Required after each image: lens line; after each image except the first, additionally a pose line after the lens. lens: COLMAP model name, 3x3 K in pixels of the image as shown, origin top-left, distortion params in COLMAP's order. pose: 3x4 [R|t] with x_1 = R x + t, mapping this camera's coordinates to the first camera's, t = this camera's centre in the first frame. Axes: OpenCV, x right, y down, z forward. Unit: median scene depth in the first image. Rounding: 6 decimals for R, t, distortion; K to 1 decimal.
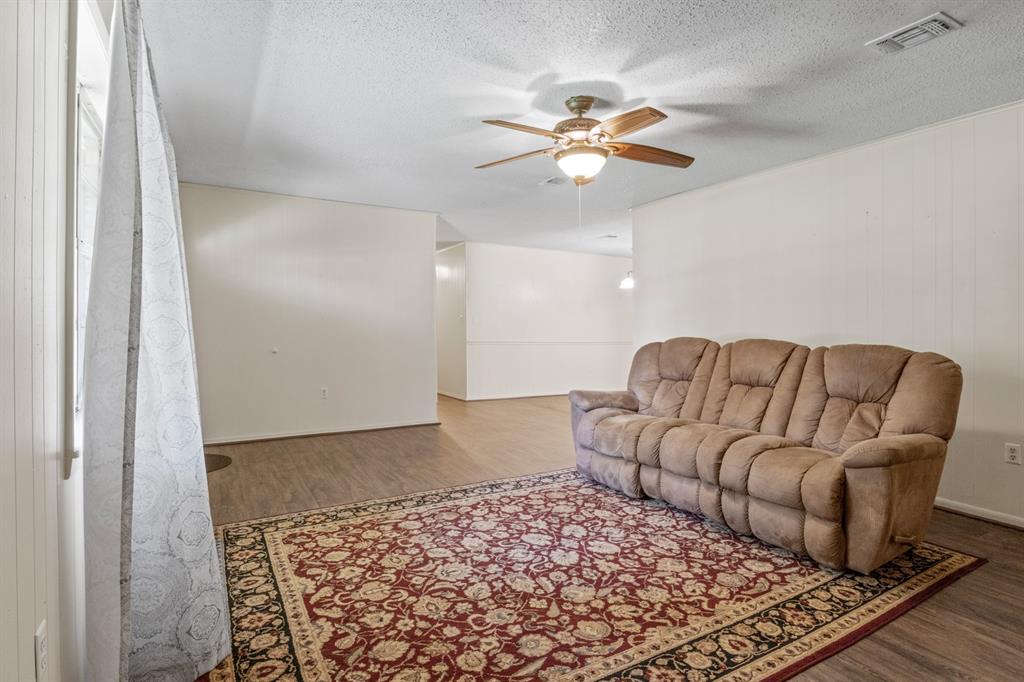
lens RADIAL K [[519.5, 0, 524.9], [0, 519.5, 323.7], [0, 0, 1]] dist [0.000258, -0.007425]
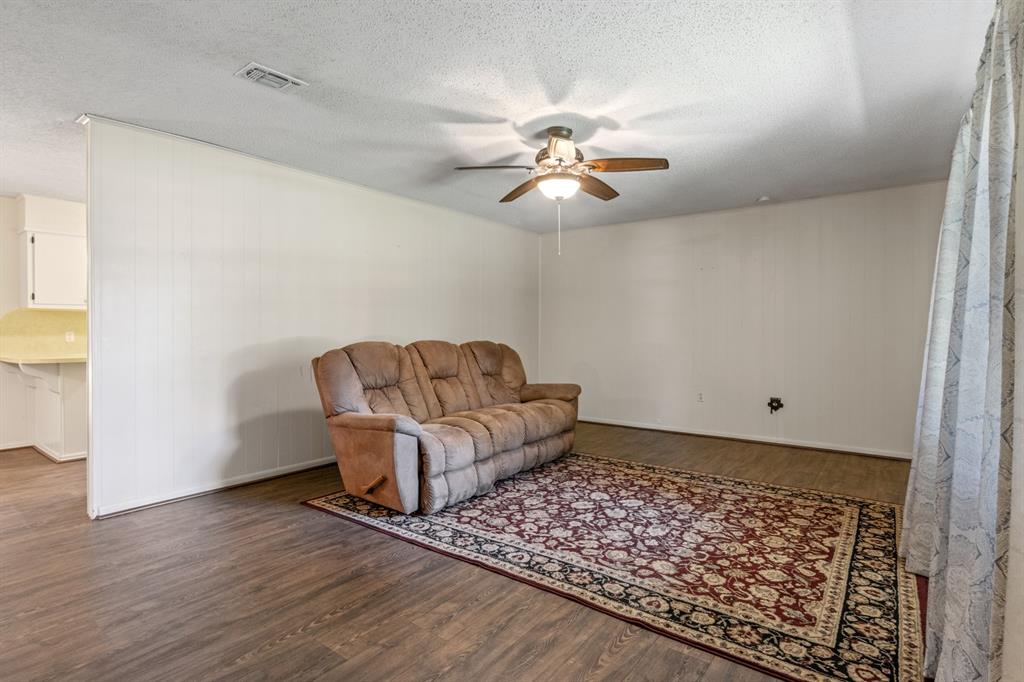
lens RADIAL K [[519.5, 0, 513.7], [0, 519.5, 327.1], [0, 0, 1]] dist [0.000258, -0.007425]
pose [[-0.381236, 0.000506, 0.924477, -1.023859], [-0.009152, 0.999949, -0.004322, -0.000295], [-0.924432, -0.010109, -0.381212, 1.746494]]
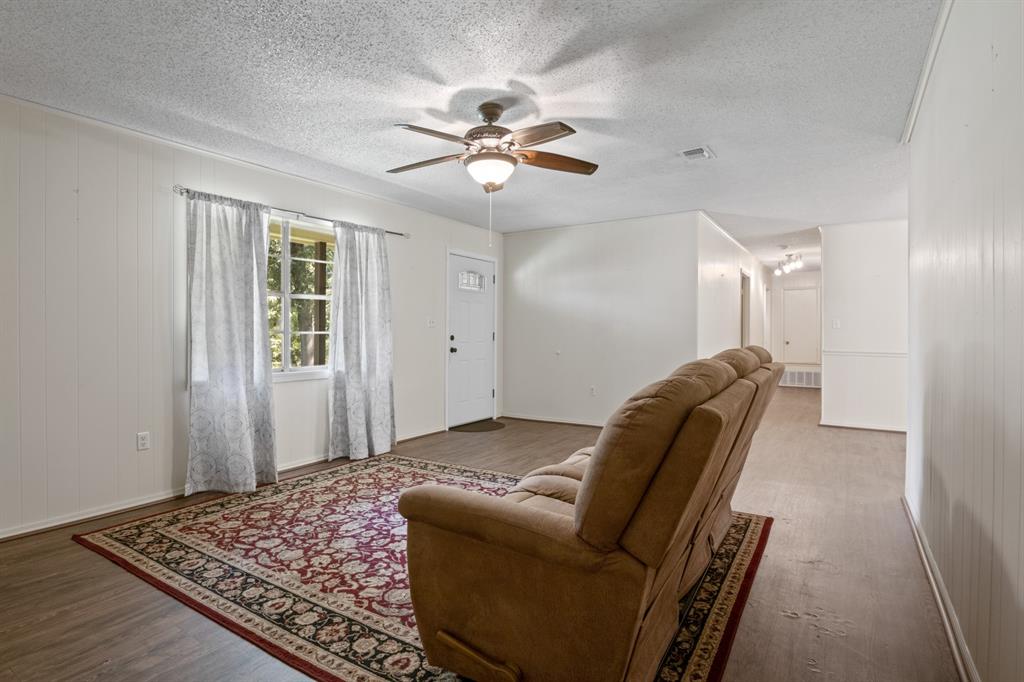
lens RADIAL K [[519.5, 0, 519.5], [0, 519.5, 335.5], [0, 0, 1]] dist [0.000258, -0.007425]
pose [[0.458470, -0.002612, -0.888706, 1.193765], [0.009773, 0.999950, 0.002103, 0.011295], [0.888656, -0.009650, 0.458472, 0.672719]]
